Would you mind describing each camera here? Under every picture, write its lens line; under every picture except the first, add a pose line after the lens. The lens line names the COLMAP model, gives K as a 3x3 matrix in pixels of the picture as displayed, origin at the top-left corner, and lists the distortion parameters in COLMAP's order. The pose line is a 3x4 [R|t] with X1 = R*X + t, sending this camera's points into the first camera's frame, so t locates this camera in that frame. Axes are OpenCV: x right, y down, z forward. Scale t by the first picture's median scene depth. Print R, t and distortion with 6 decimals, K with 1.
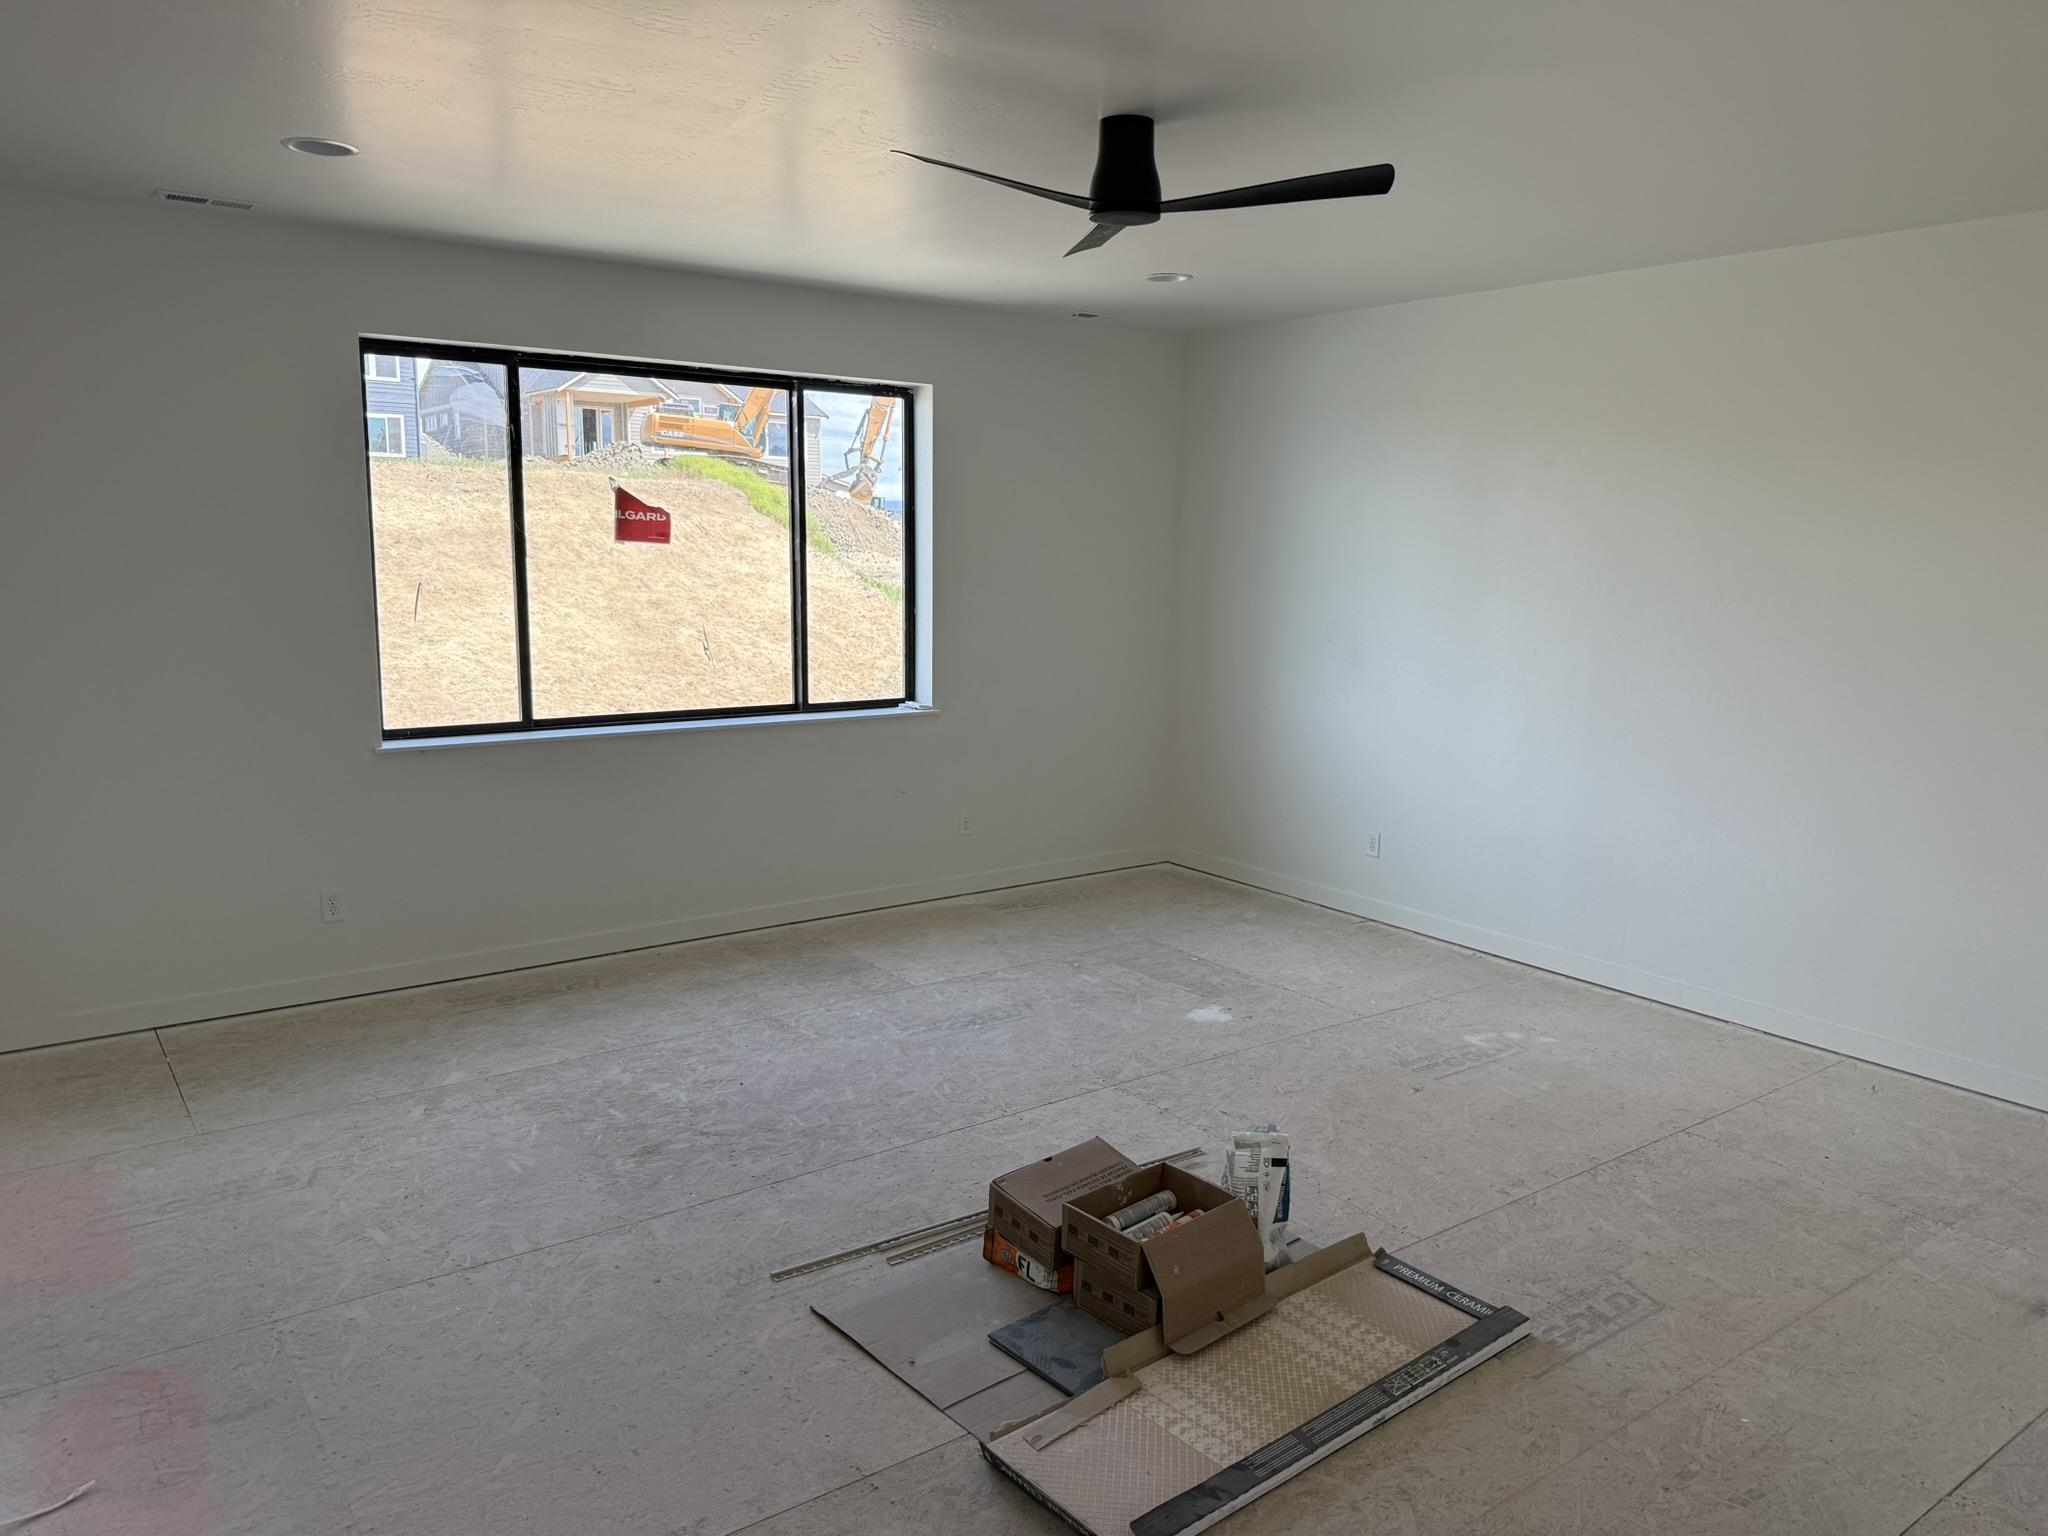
lens RADIAL K [[1442.8, 0, 1027.0], [0, 1442.8, 777.7], [0, 0, 1]] dist [0.059903, -0.052548]
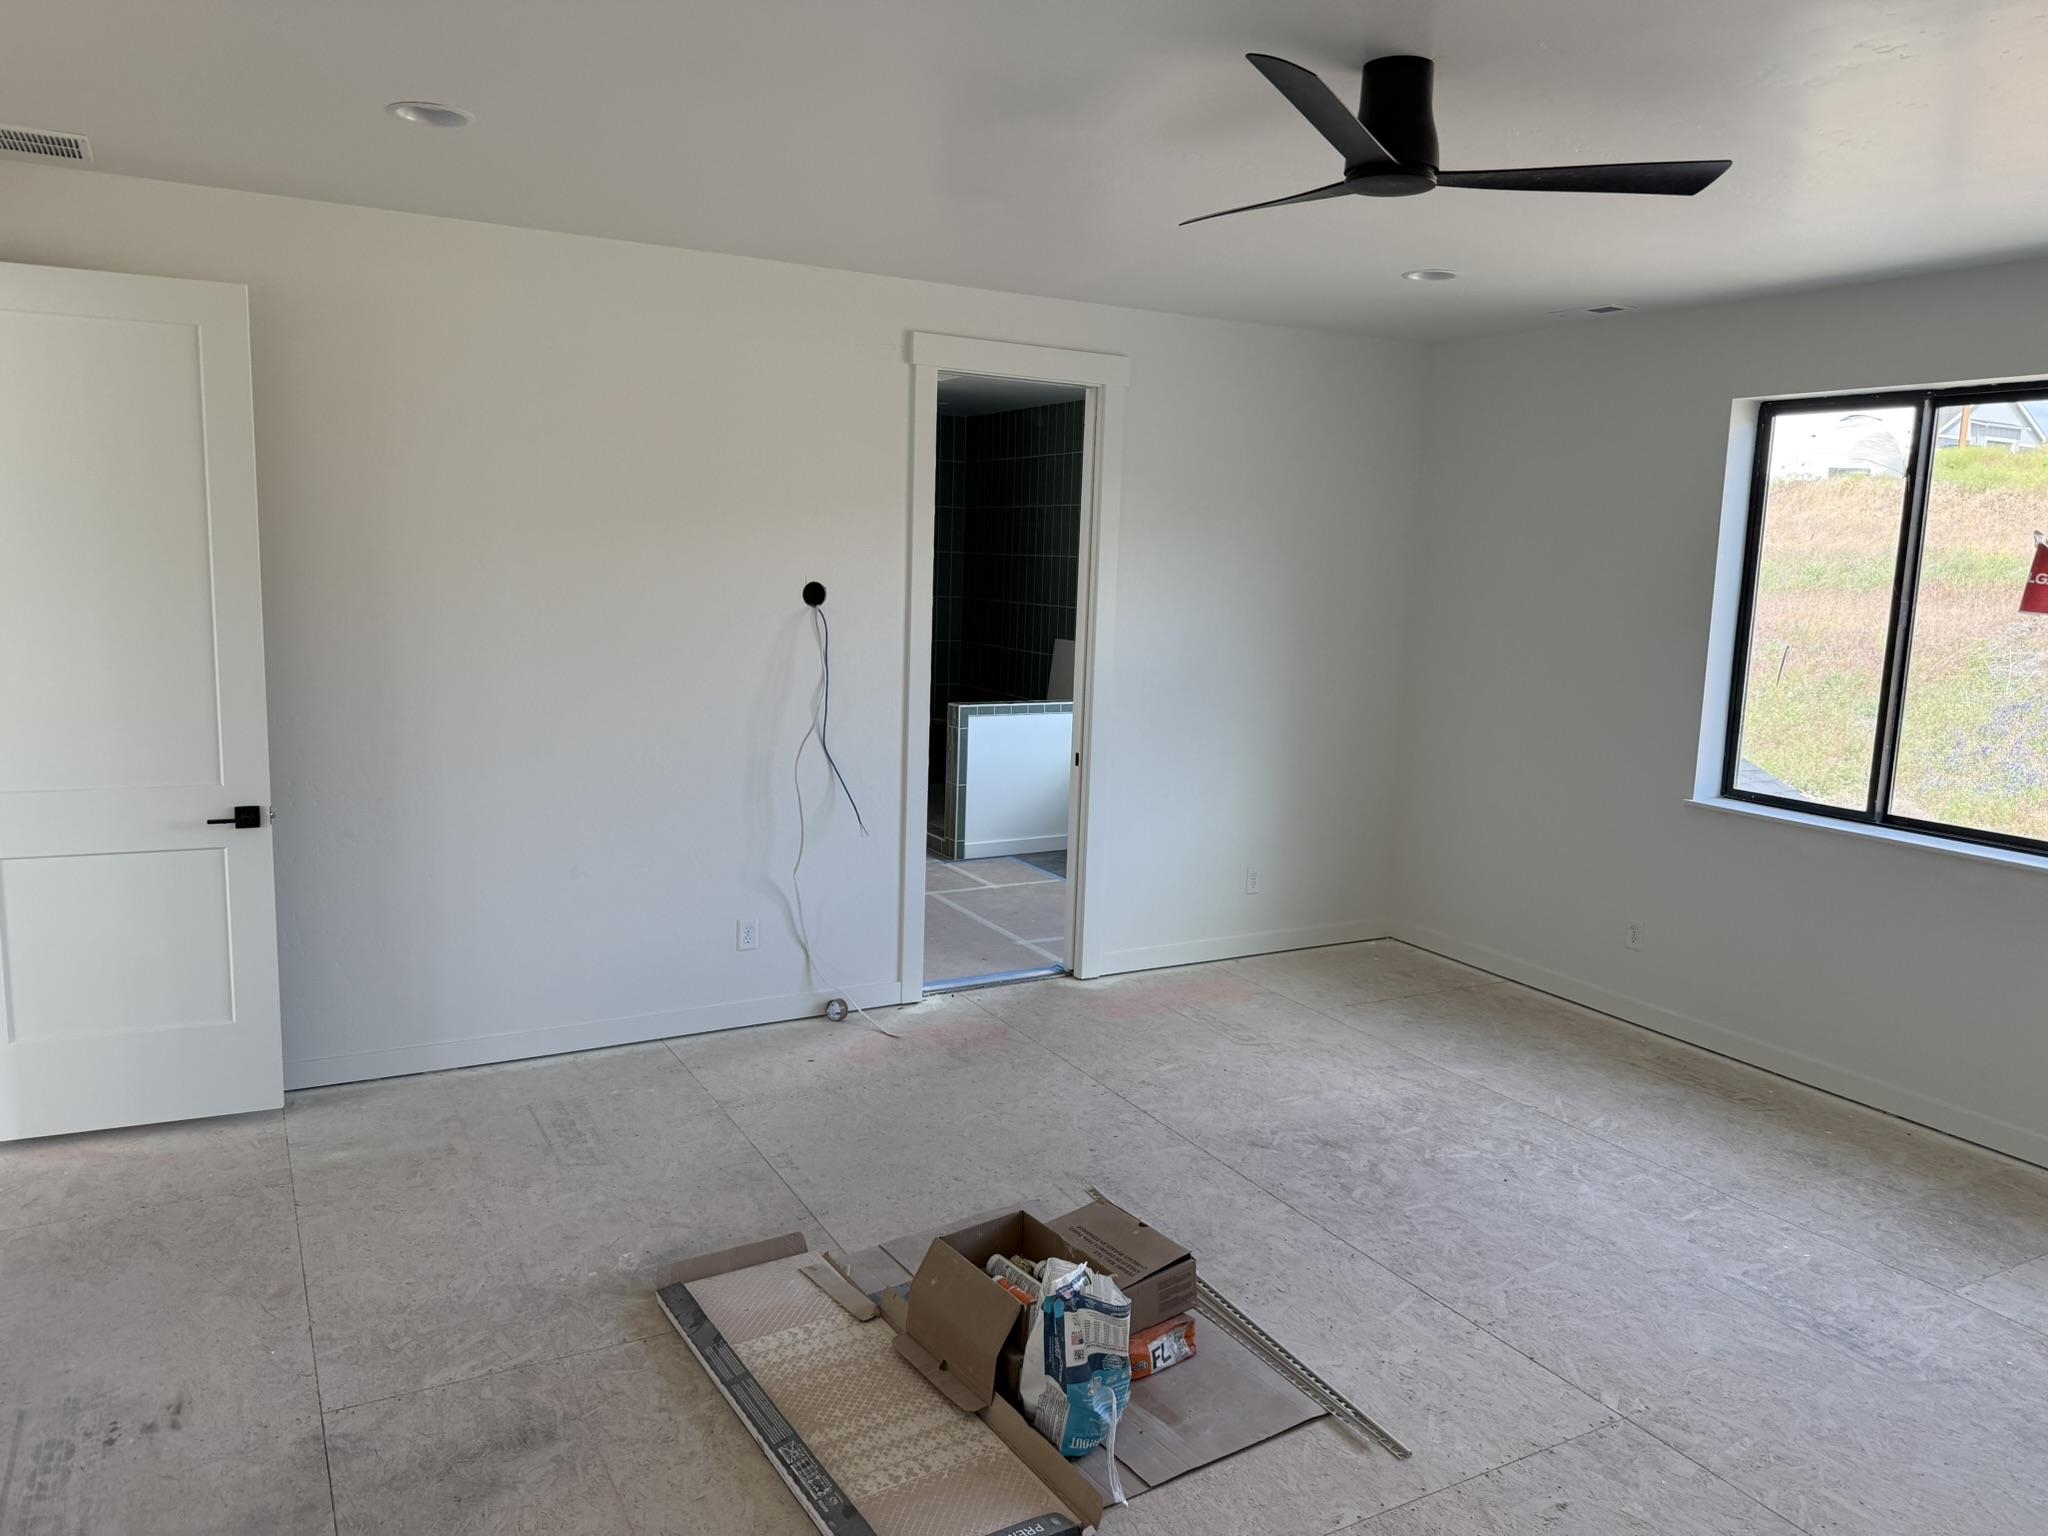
lens RADIAL K [[1442.8, 0, 1029.0], [0, 1442.8, 760.3], [0, 0, 1]] dist [0.059903, -0.052548]
pose [[-0.116981, 0.127789, -0.984878, 0.738068], [-0.203322, 0.967601, 0.149697, -0.127081], [0.972099, 0.217759, -0.087209, 0.753266]]
